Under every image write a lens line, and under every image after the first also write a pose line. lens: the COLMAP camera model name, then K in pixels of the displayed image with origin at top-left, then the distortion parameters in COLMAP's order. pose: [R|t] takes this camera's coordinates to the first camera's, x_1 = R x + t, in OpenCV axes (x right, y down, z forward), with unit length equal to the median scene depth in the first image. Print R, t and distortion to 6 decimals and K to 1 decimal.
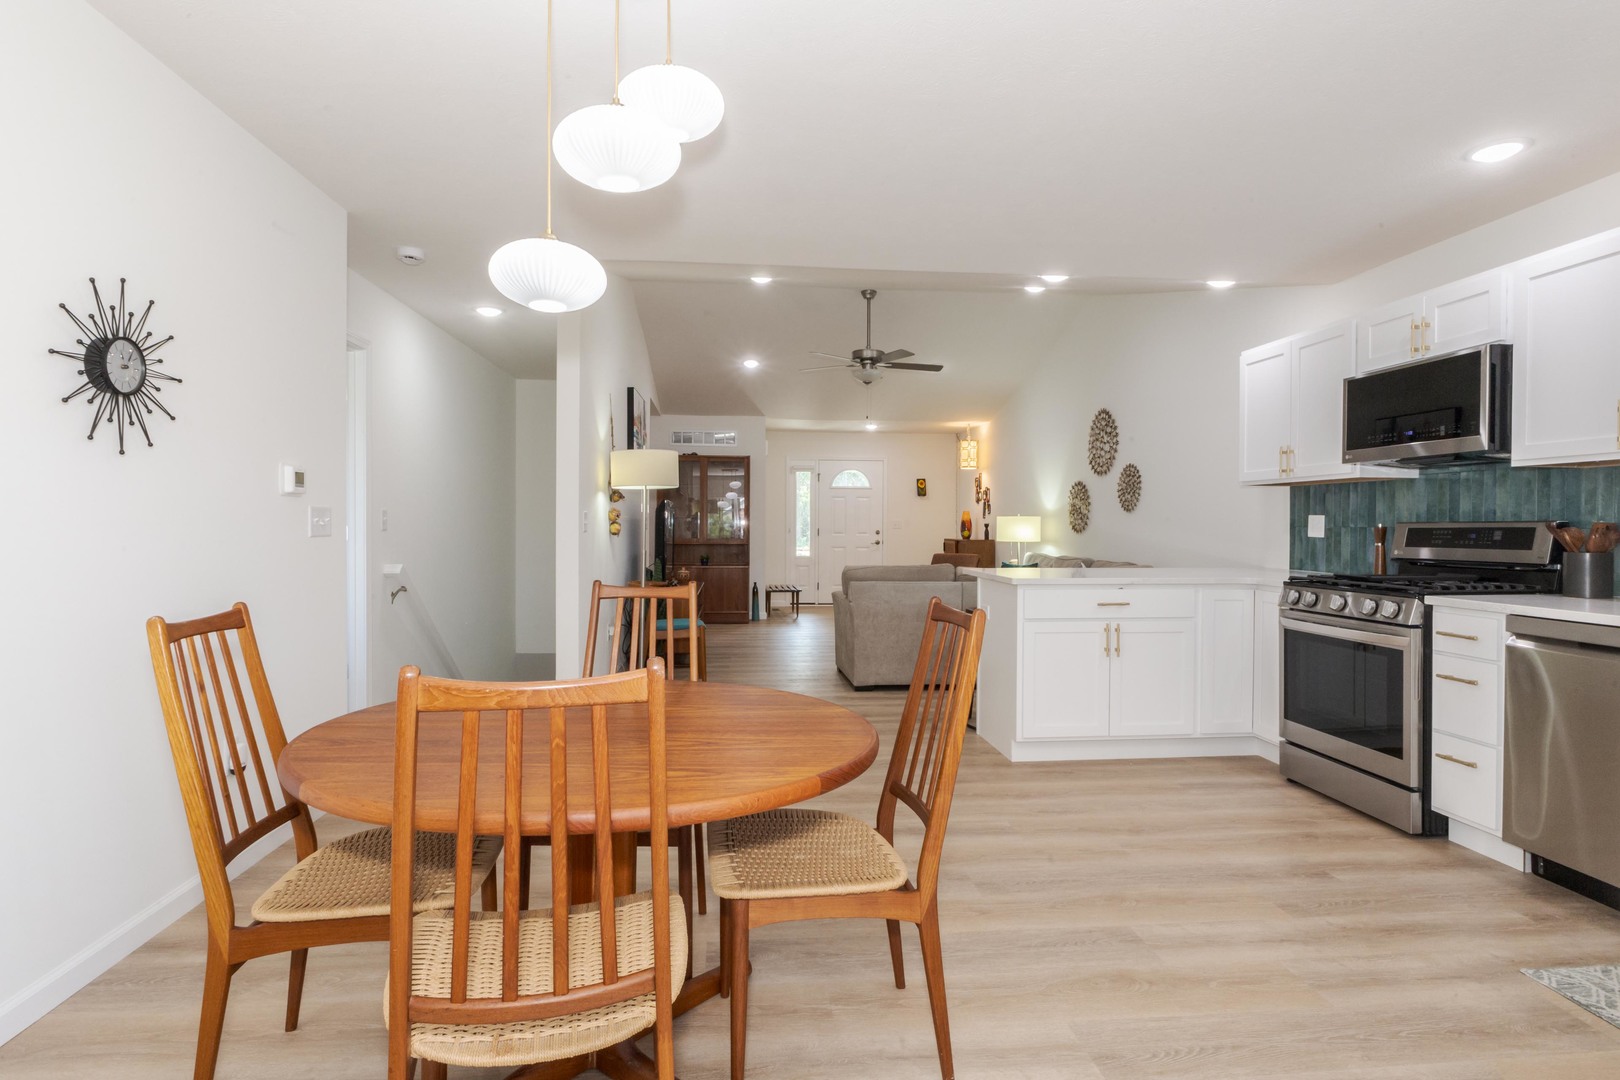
lens RADIAL K [[887.0, 0, 810.0], [0, 887.0, 540.0], [0, 0, 1]] dist [0.001220, 0.000285]
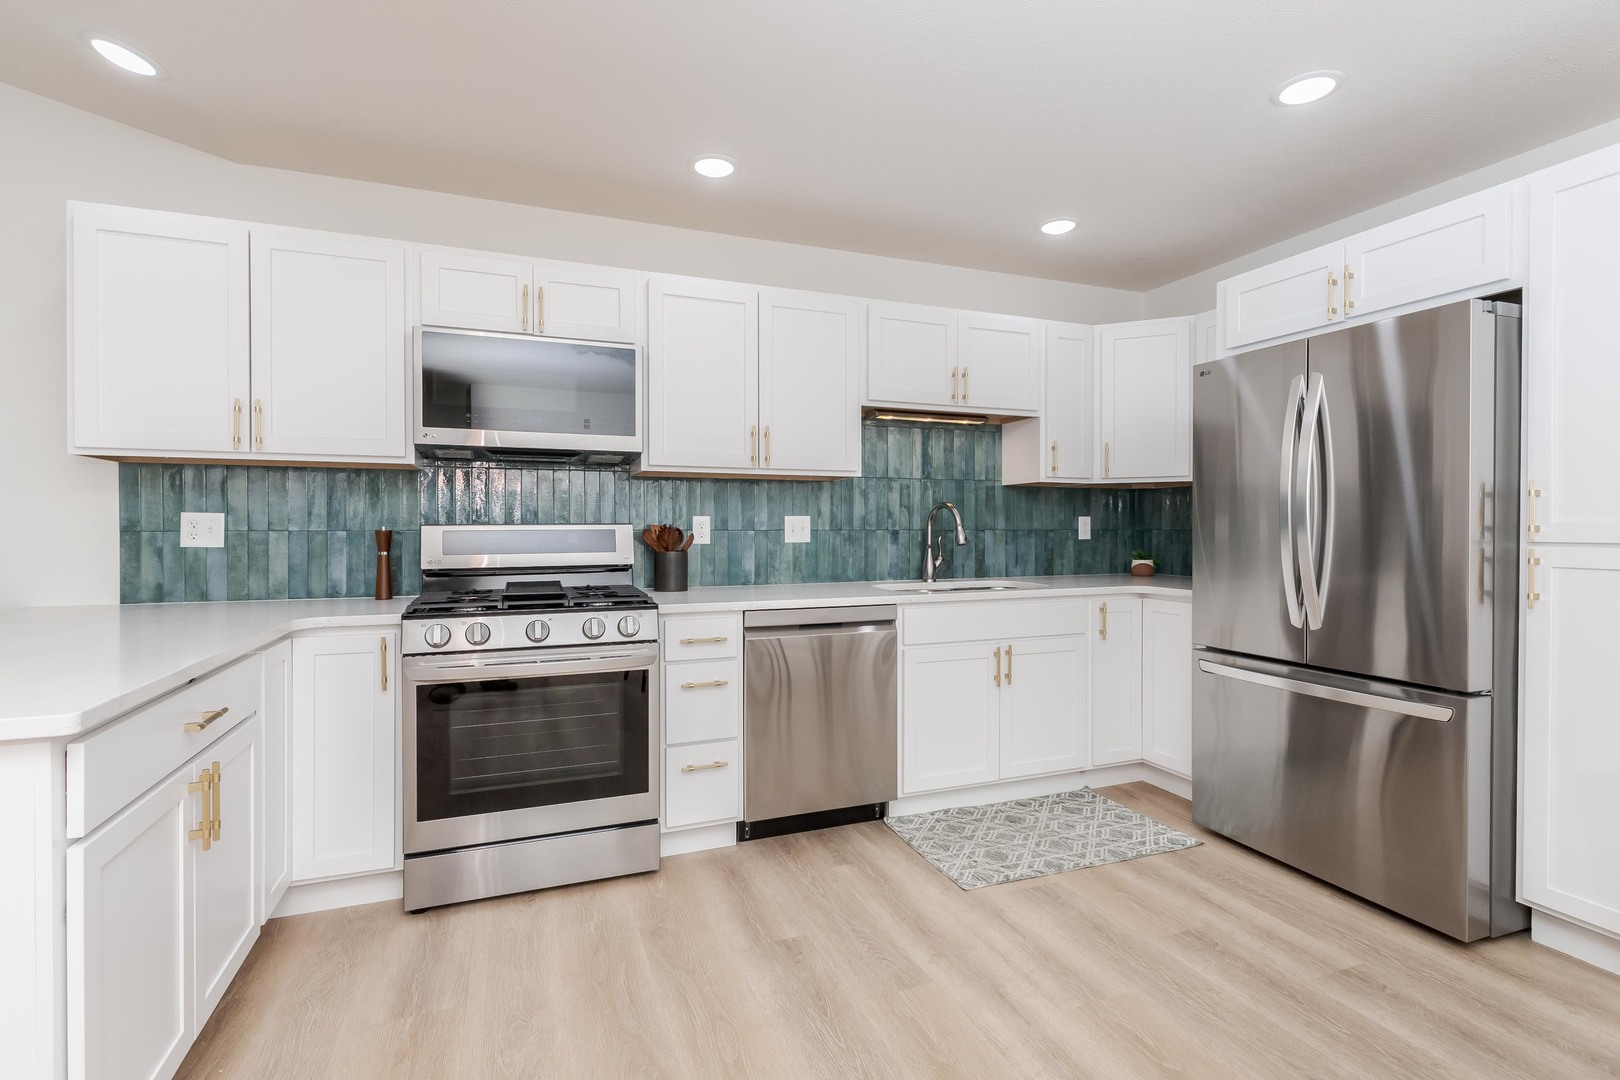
lens RADIAL K [[753.7, 0, 810.0], [0, 753.7, 540.0], [0, 0, 1]] dist [-0.000896, -0.000102]
pose [[-0.276318, -0.017928, 0.960899, -0.093731], [0.018101, 0.999552, 0.023855, -0.019291], [-0.960896, 0.023985, -0.275869, 1.040185]]
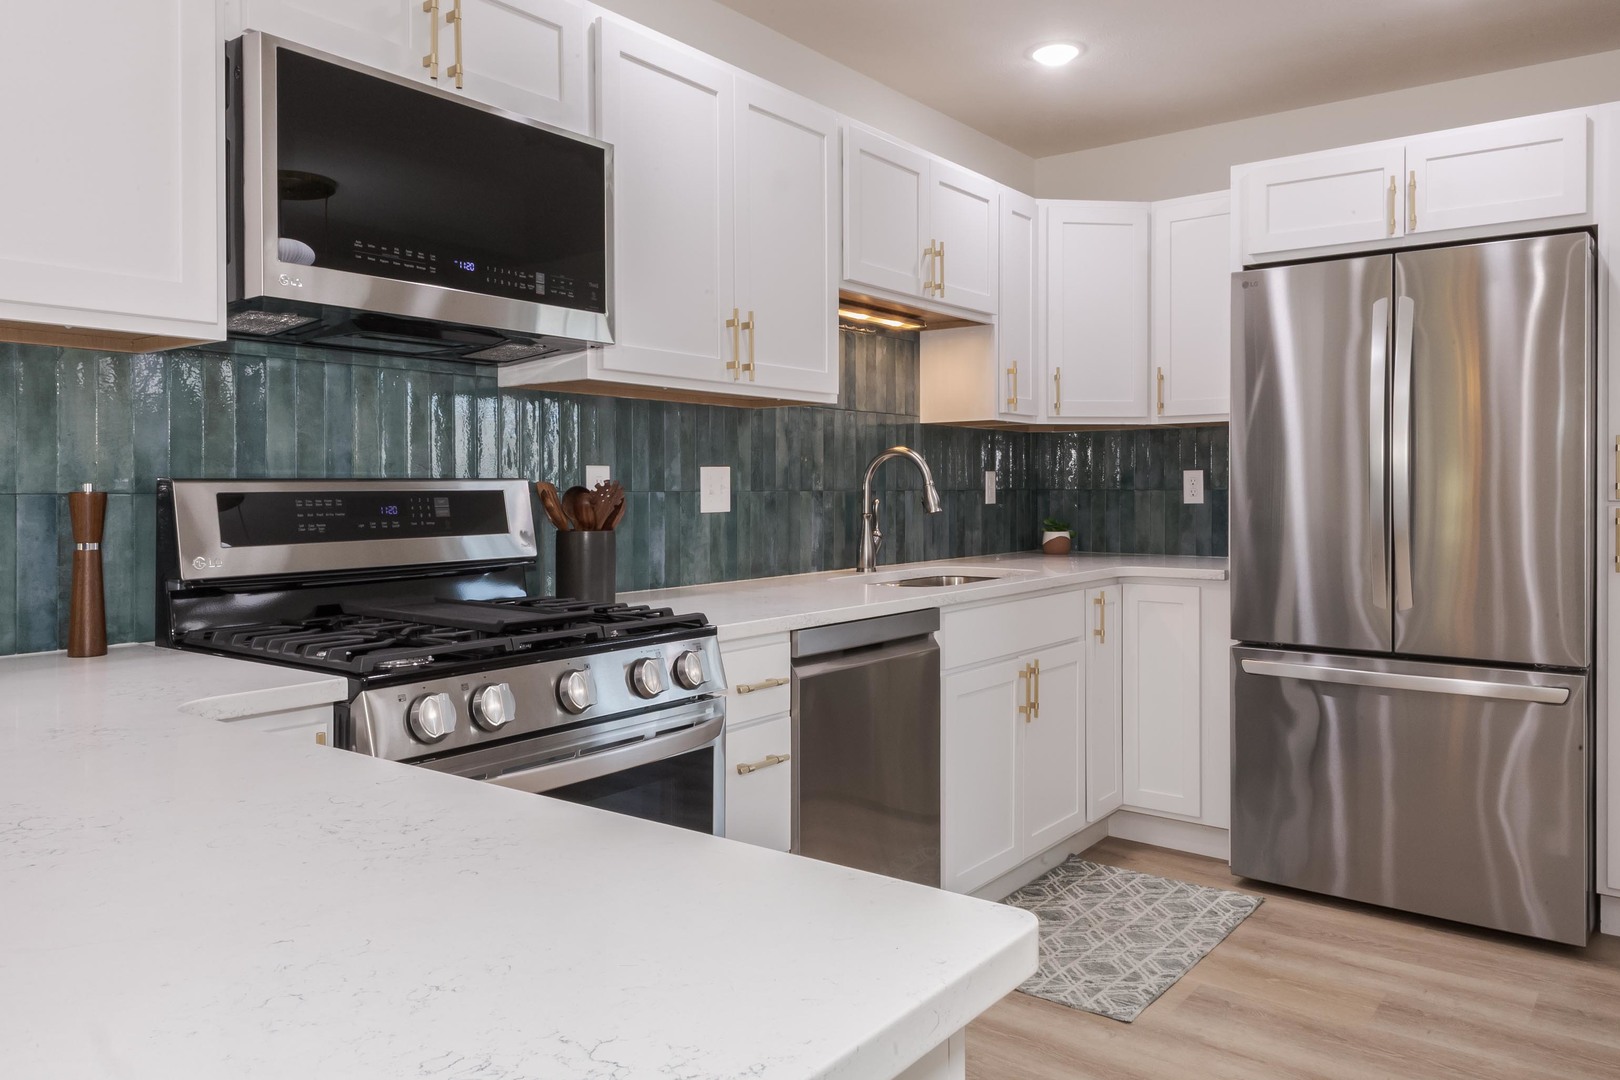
lens RADIAL K [[1216.3, 0, 810.0], [0, 1216.3, 501.6], [0, 0, 1]] dist [-0.004387, -0.004792]
pose [[-0.732344, -0.006042, 0.680909, 0.175791], [0.014709, 0.999587, 0.024690, -0.022740], [-0.680776, 0.028097, -0.731952, 1.416577]]
